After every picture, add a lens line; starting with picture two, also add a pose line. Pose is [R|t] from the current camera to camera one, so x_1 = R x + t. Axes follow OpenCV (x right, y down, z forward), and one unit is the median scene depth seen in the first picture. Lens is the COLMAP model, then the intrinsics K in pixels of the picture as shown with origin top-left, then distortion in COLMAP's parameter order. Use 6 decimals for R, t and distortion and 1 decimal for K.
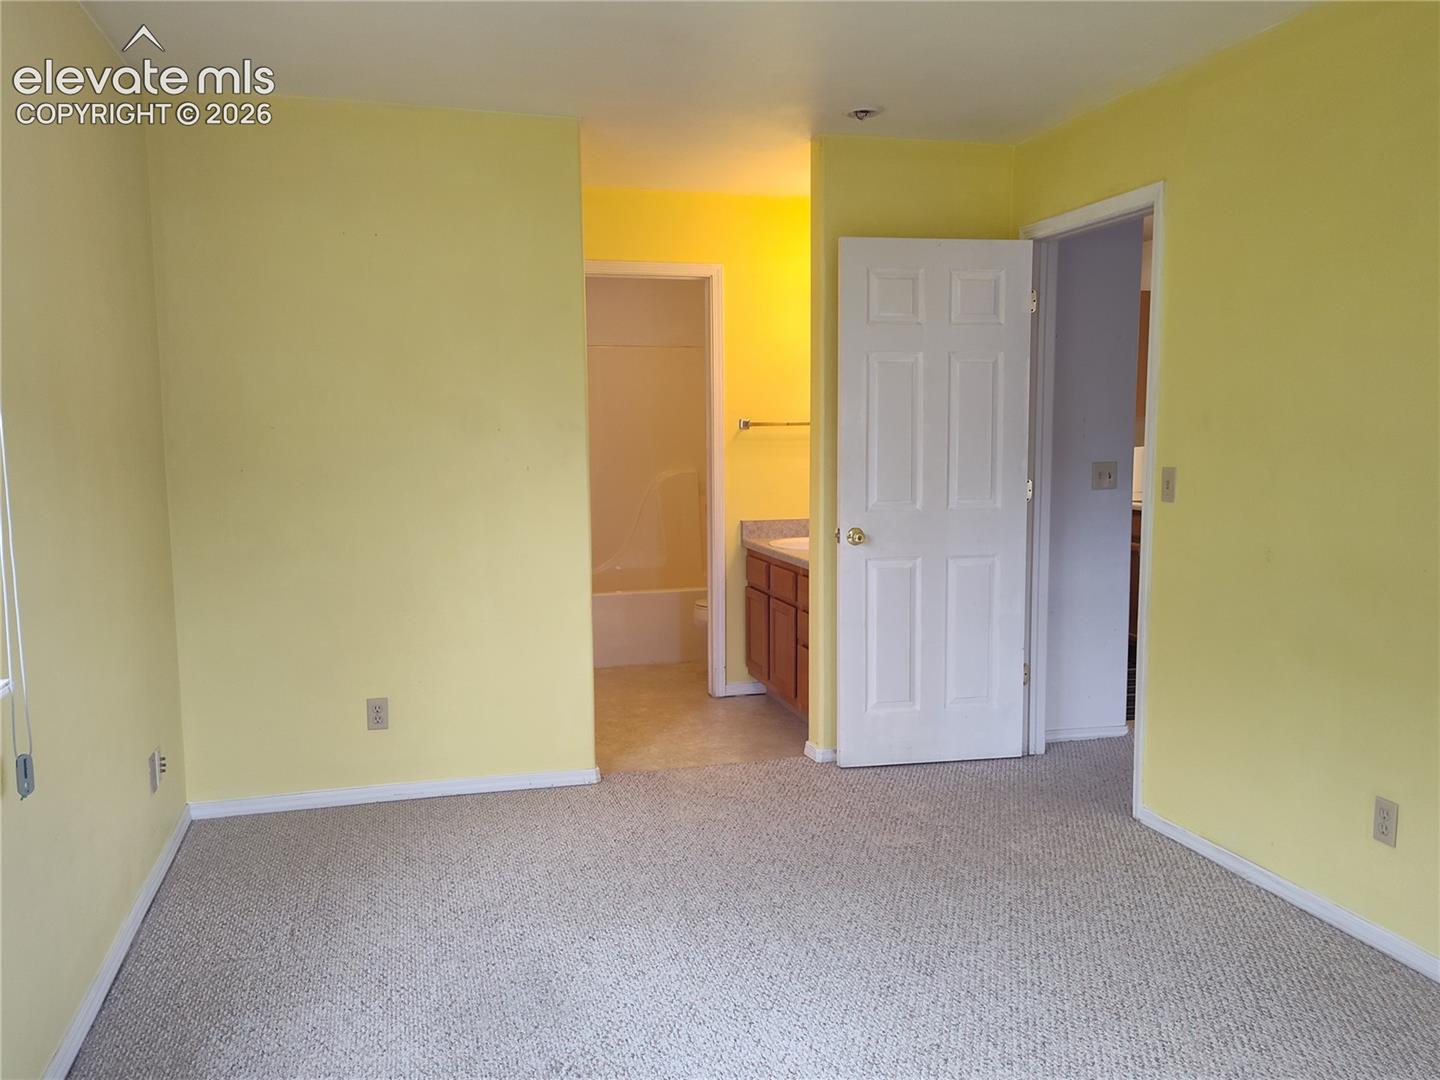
lens RADIAL K [[1207.7, 0, 720.0], [0, 1207.7, 540.0], [0, 0, 1]] dist [0.099577, -0.121257]
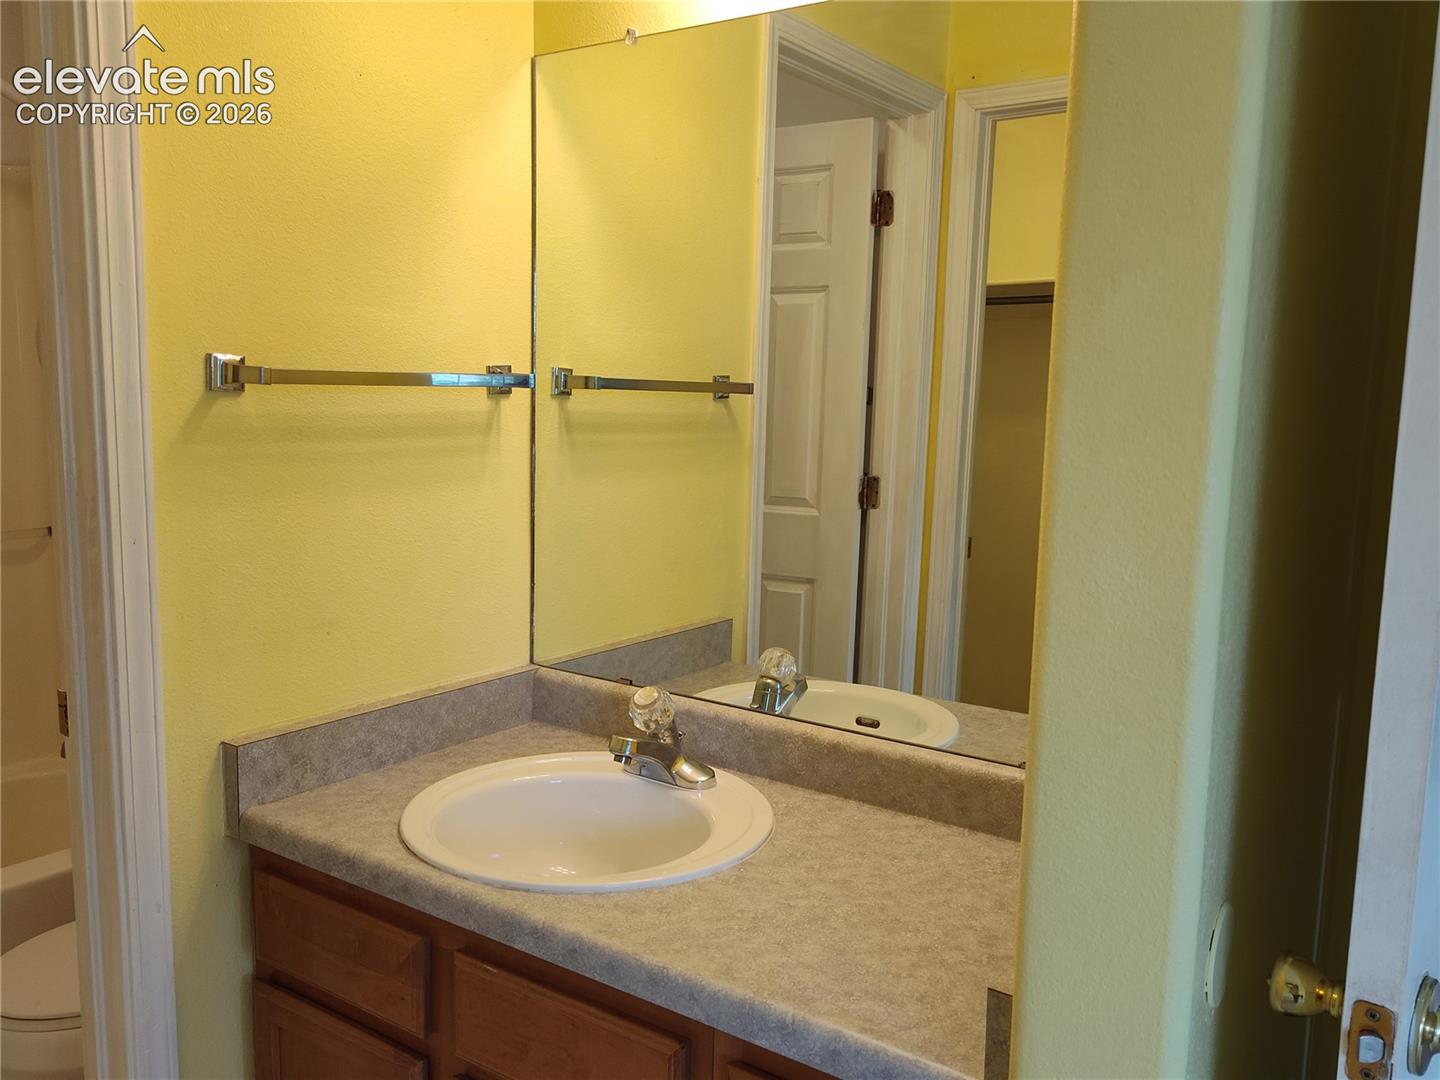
lens RADIAL K [[1124.4, 0, 720.0], [0, 1124.4, 540.0], [0, 0, 1]] dist [-0.004363, 0.010036]
pose [[0.774375, -0.061918, 0.629690, -0.050691], [0.047703, 0.998081, 0.039478, -0.064706], [-0.630926, -0.000532, 0.775843, 0.740839]]
